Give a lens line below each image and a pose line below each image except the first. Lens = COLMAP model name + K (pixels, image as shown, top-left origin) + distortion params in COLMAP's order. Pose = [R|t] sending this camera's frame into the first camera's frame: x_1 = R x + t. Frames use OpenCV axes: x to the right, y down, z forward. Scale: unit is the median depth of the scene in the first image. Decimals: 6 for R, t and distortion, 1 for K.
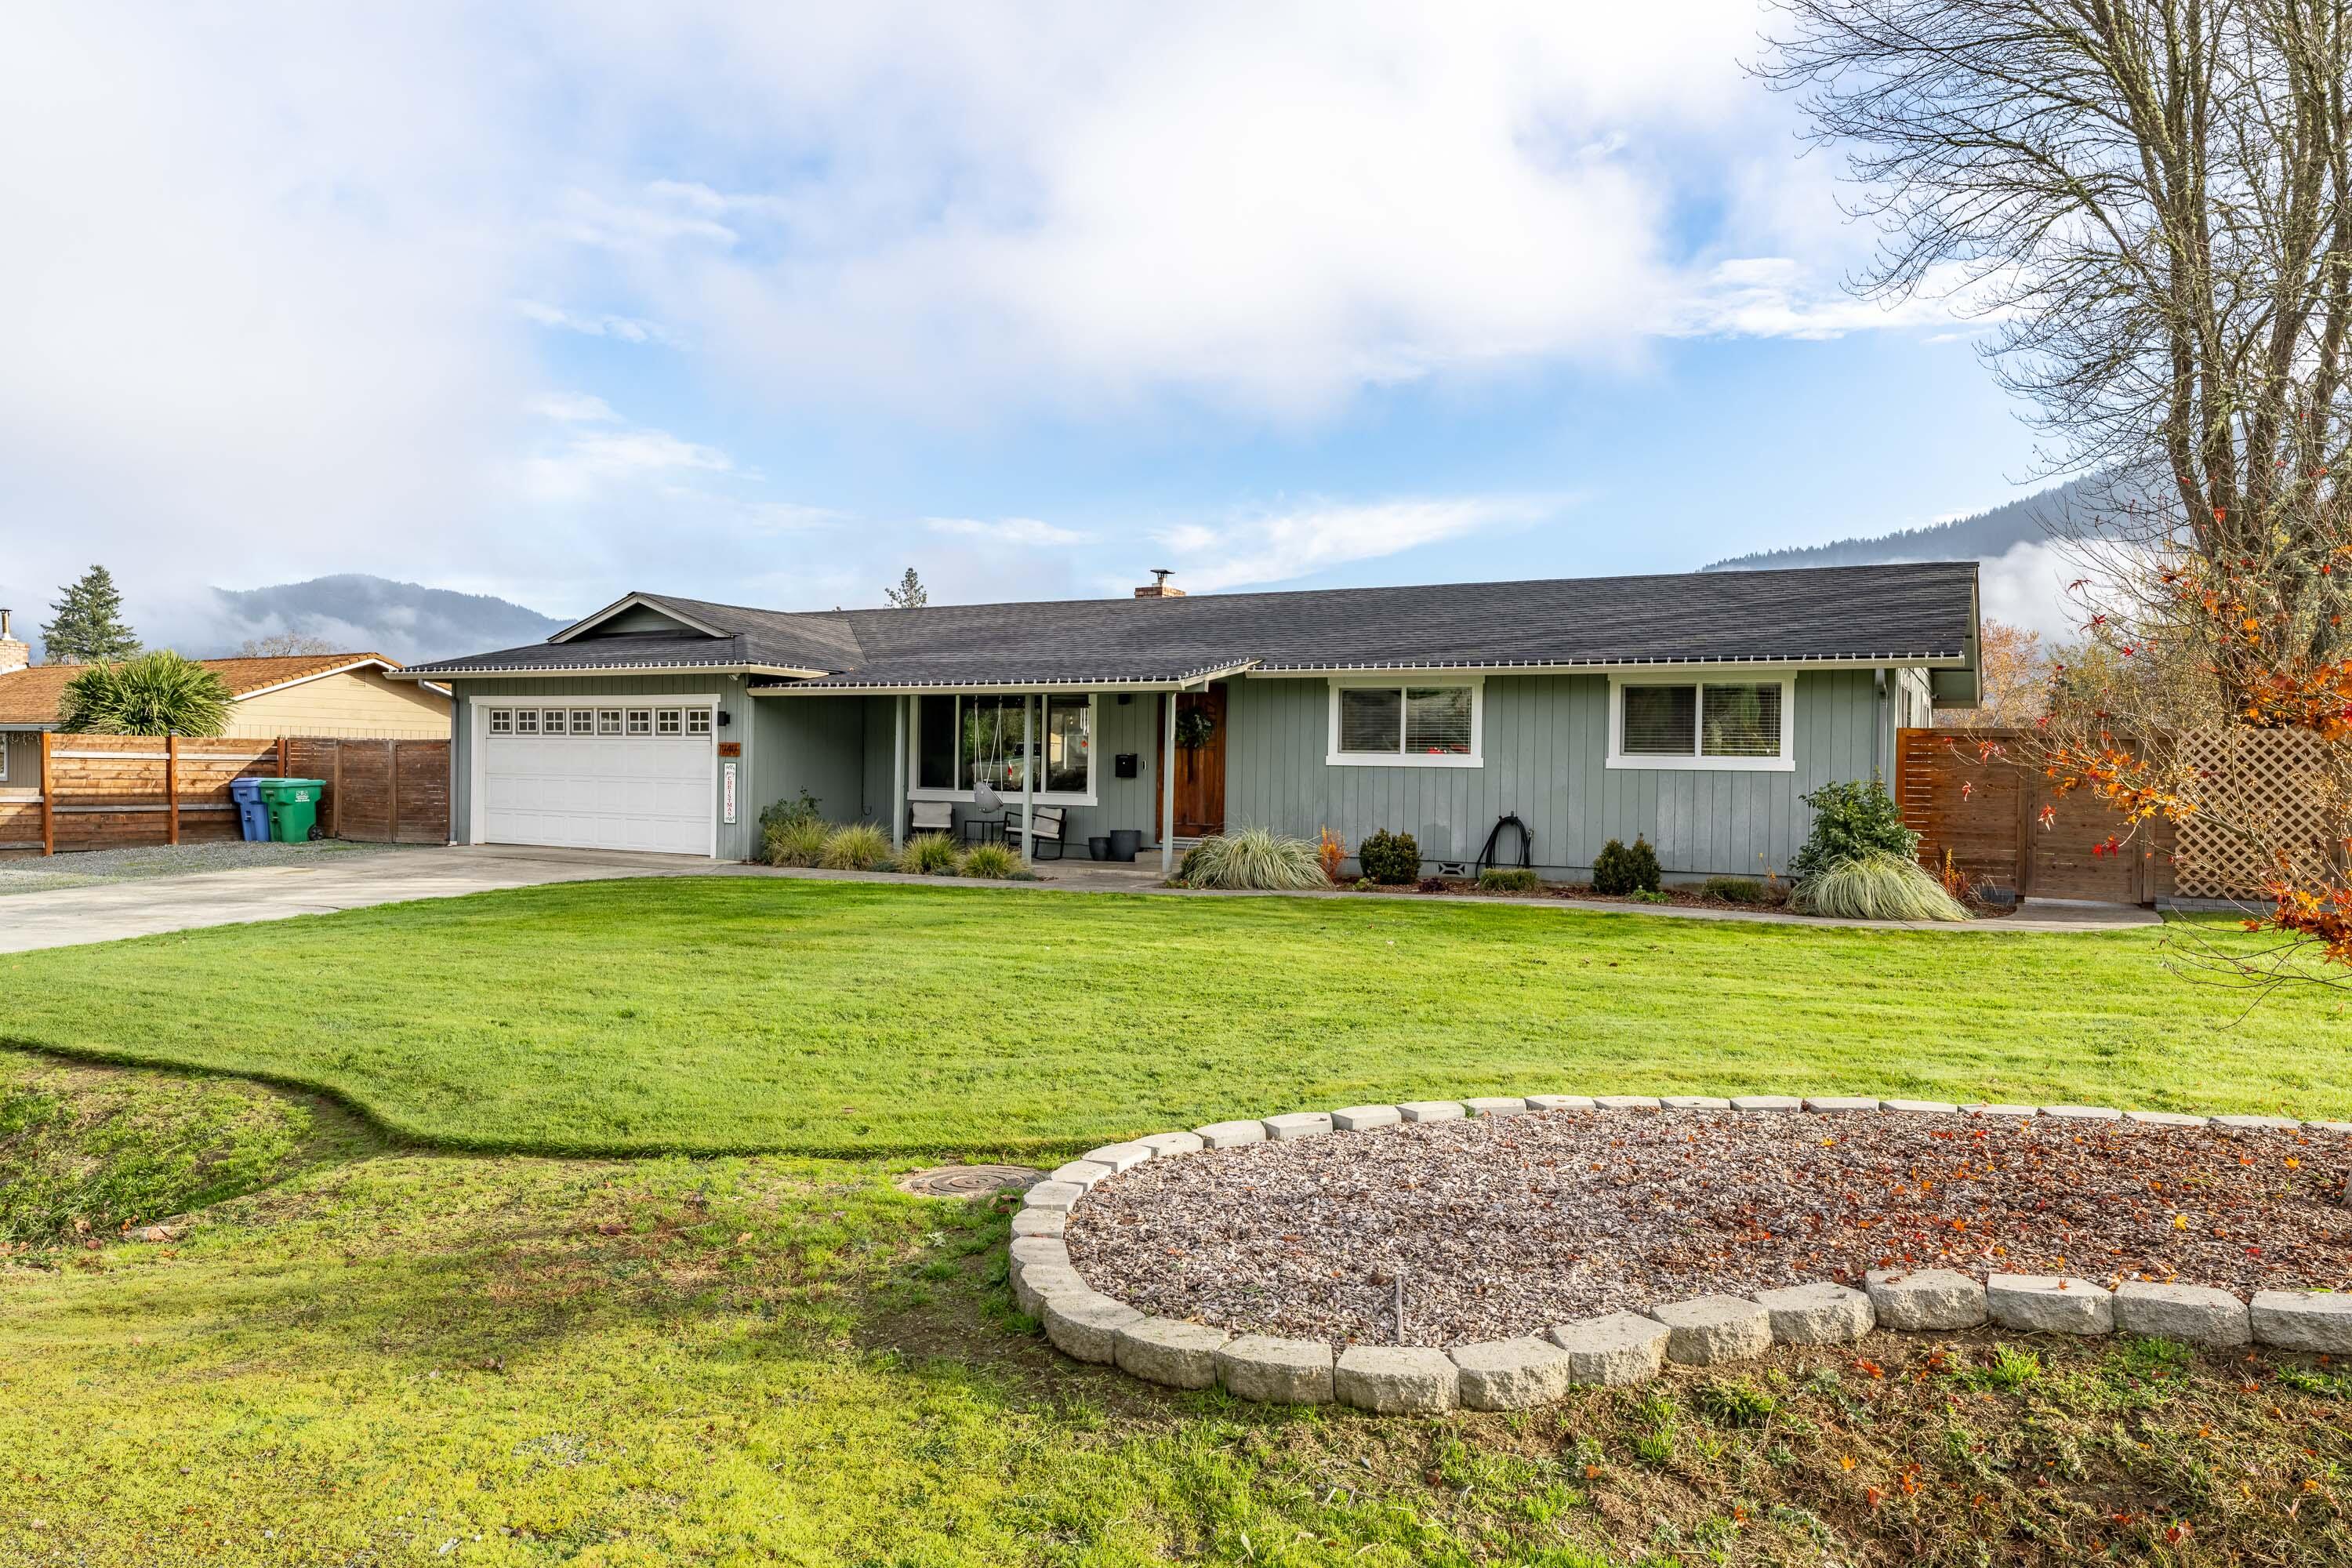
lens RADIAL K [[1580.2, 0, 1126.4], [0, 1580.2, 818.3], [0, 0, 1]] dist [0.005476, -0.001634]
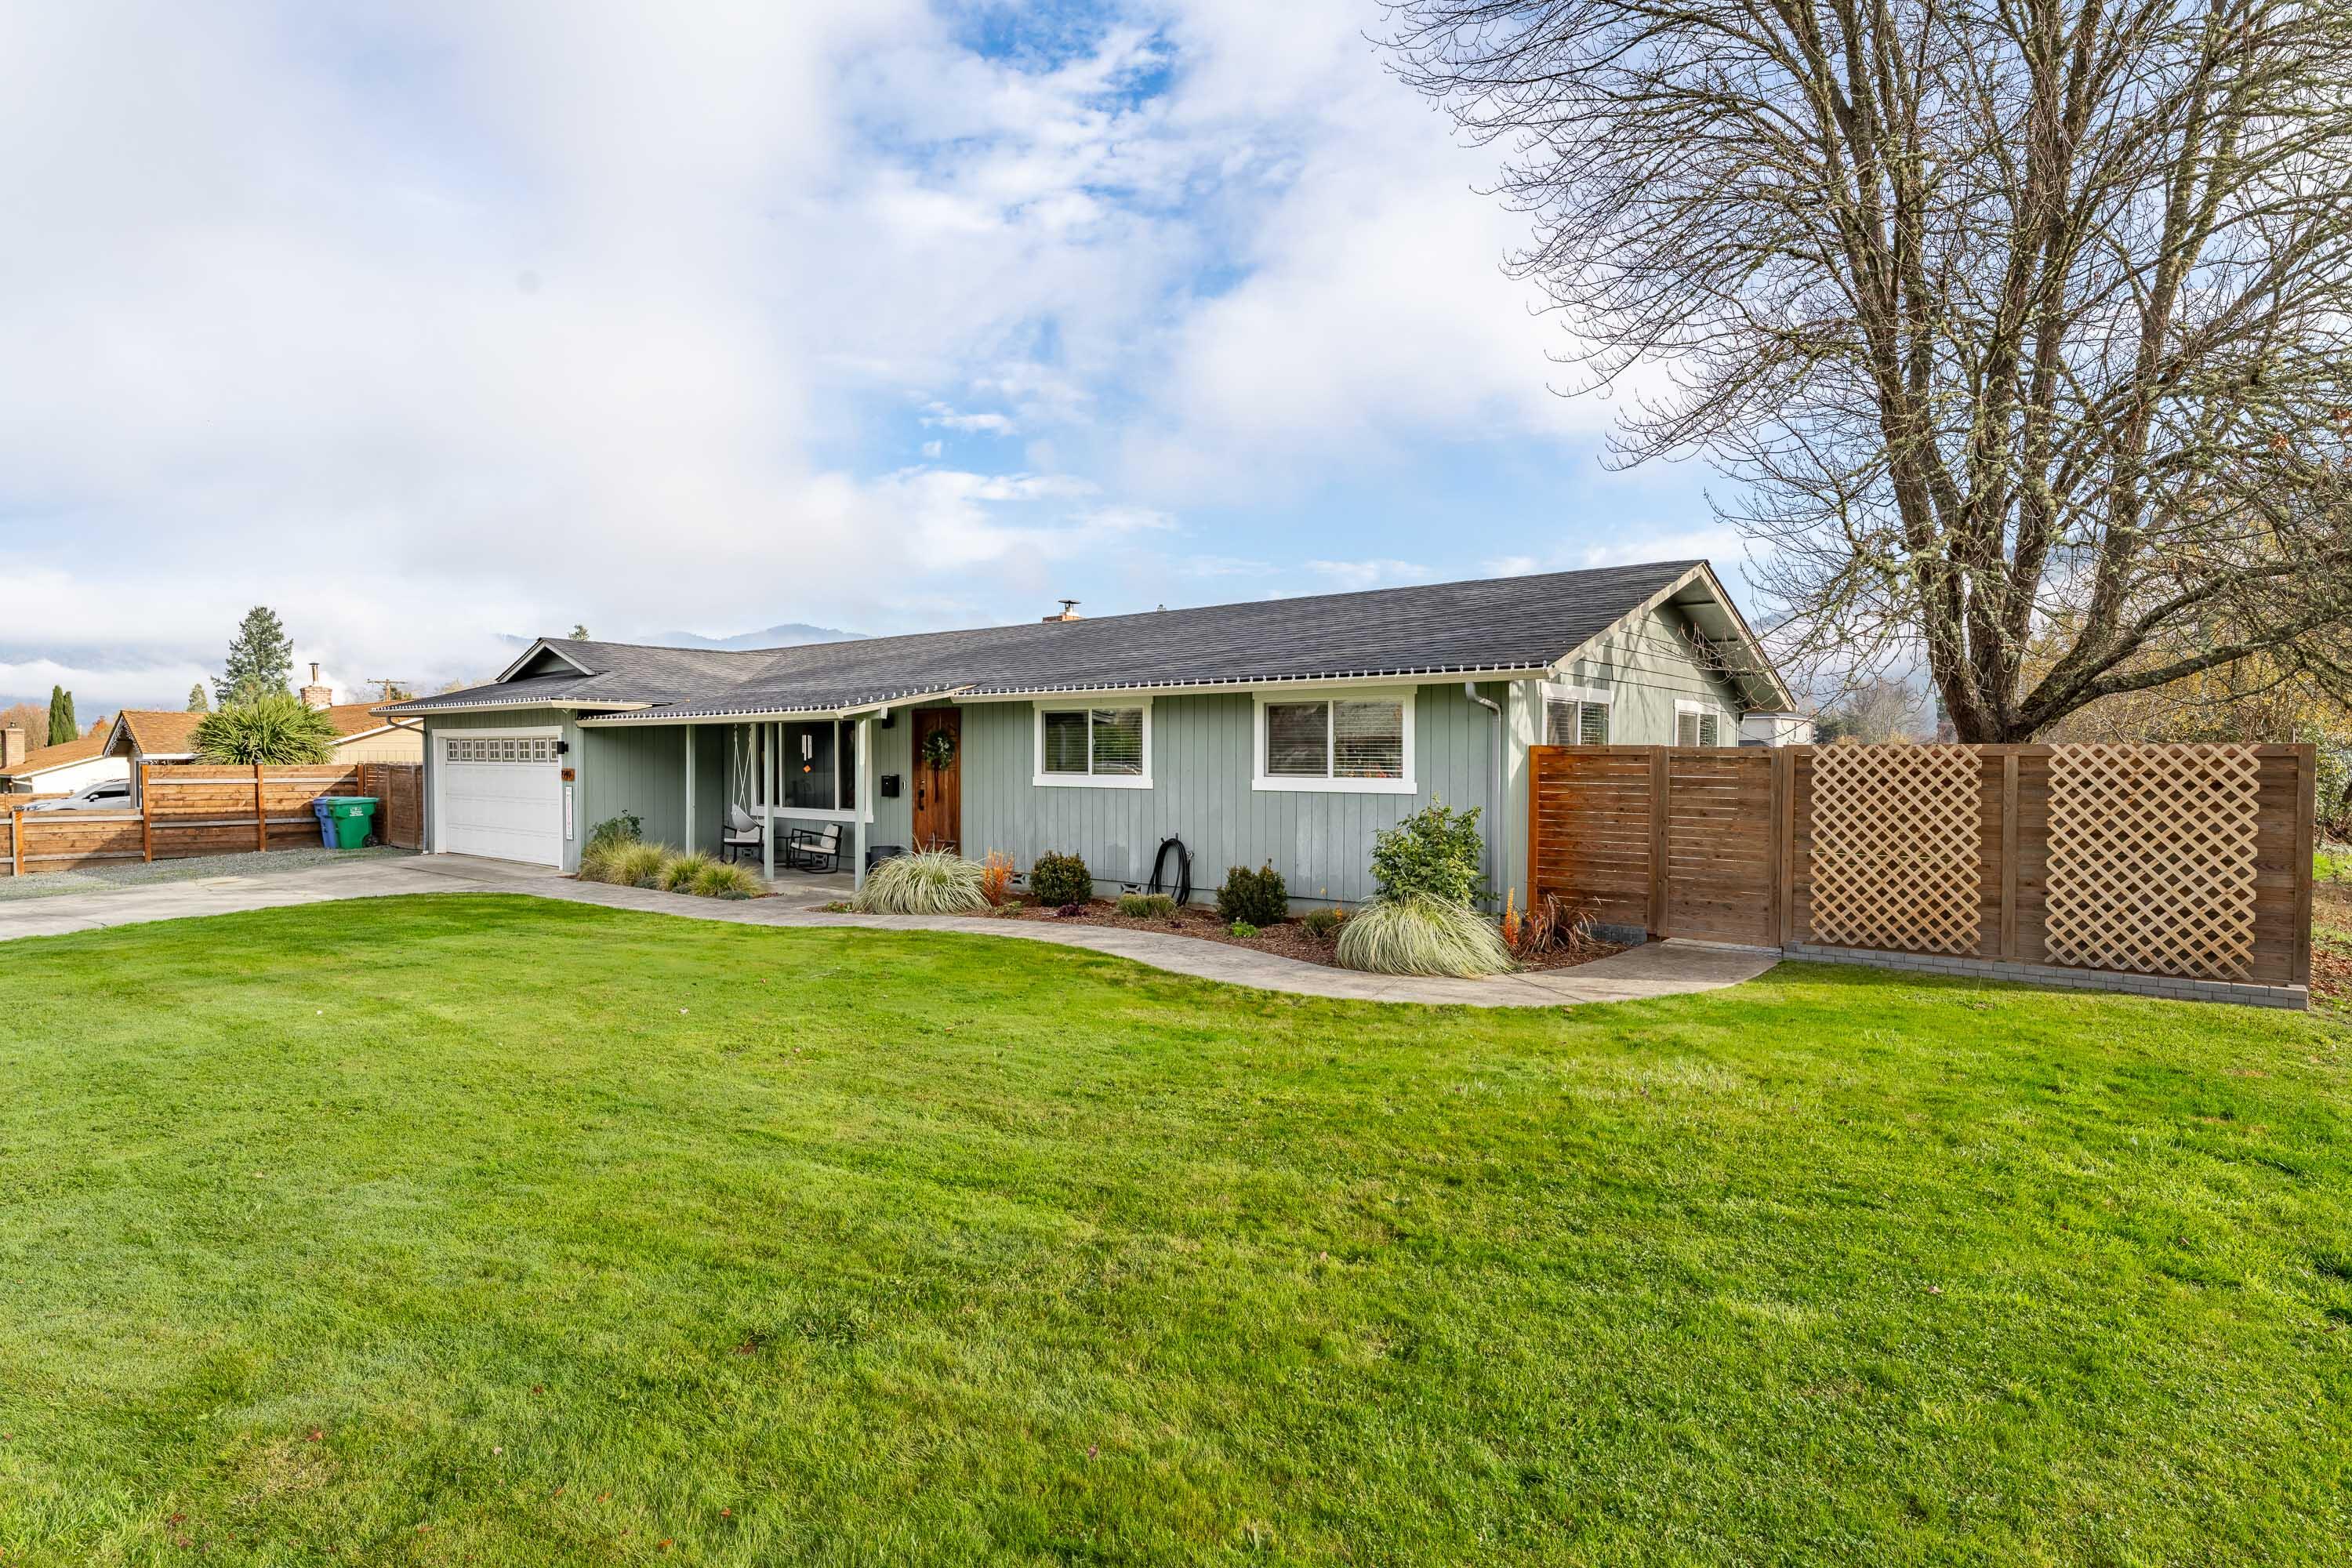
lens RADIAL K [[1230.4, 0, 1134.6], [0, 1230.4, 810.2], [0, 0, 1]] dist [-0.004949, 0.001826]
pose [[0.982830, -0.006436, -0.184399, 0.315428], [0.007967, 0.999940, 0.007560, -0.021666], [0.184339, -0.008899, 0.982822, 0.211437]]
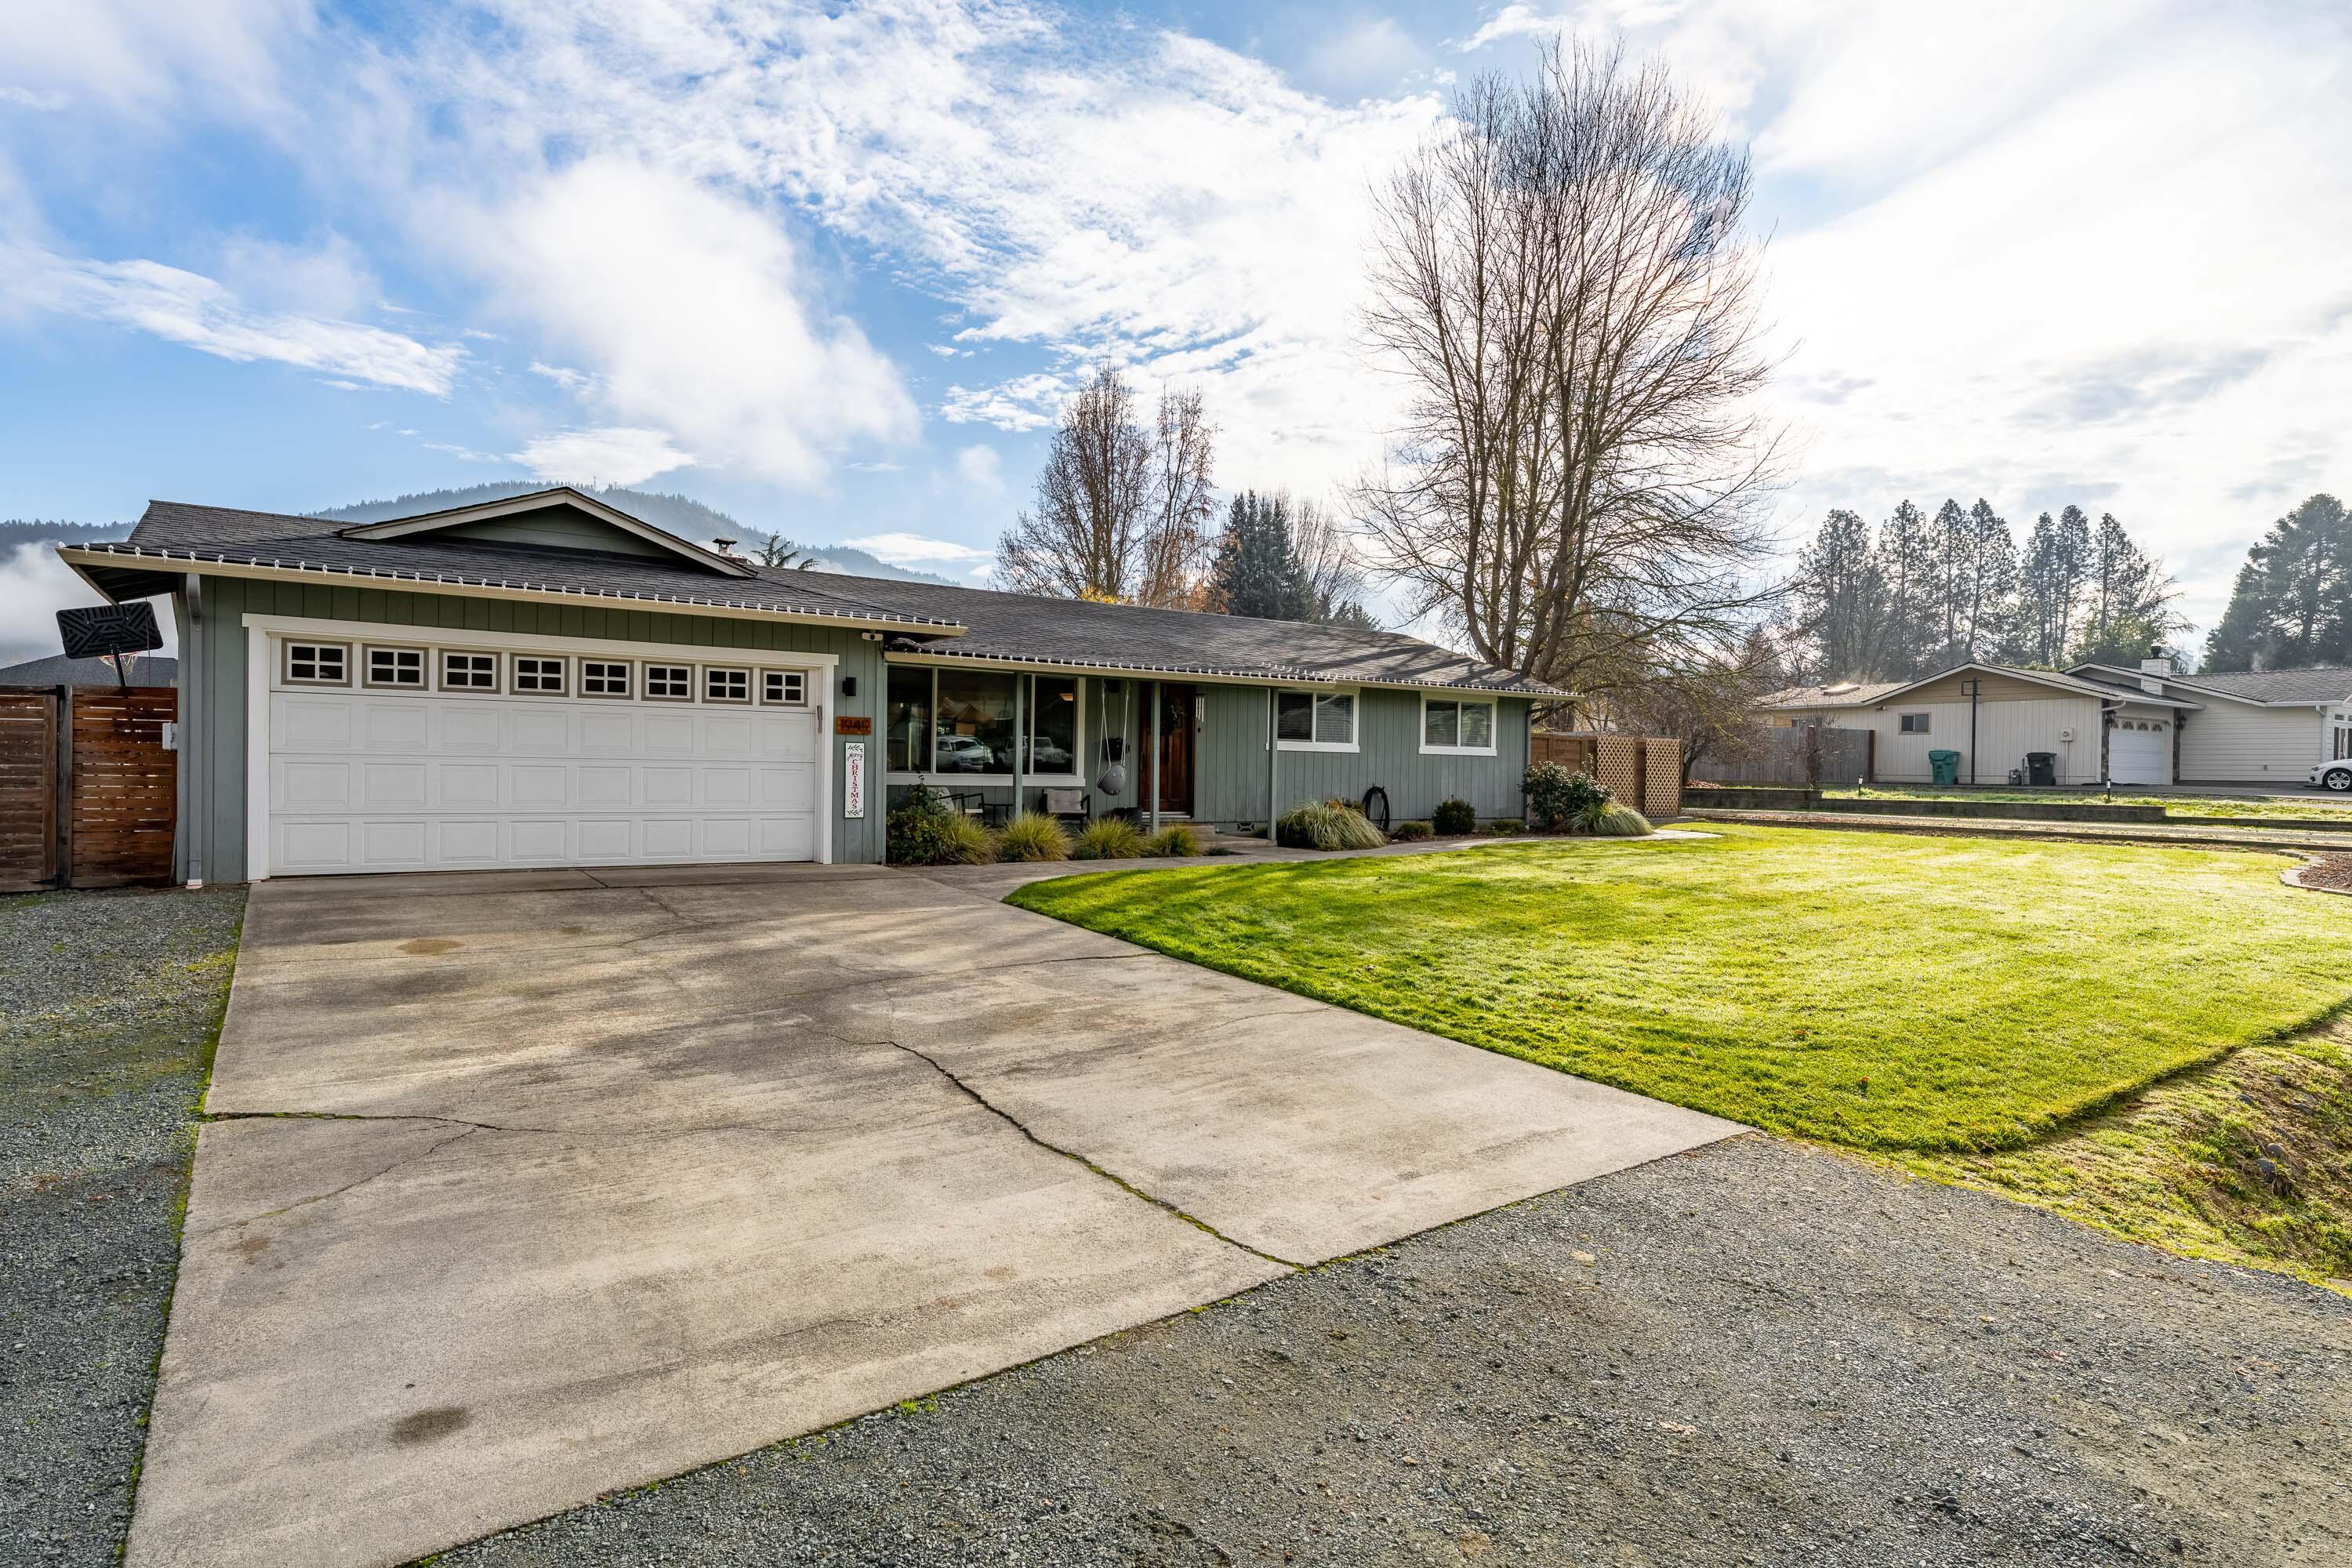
lens RADIAL K [[1230.4, 0, 1154.4], [0, 1230.4, 780.0], [0, 0, 1]] dist [-0.004949, 0.001826]
pose [[0.435524, -0.017842, 0.900000, -0.752842], [0.020400, 0.999742, 0.009948, -0.019542], [-0.899946, 0.014027, 0.435776, 0.603821]]
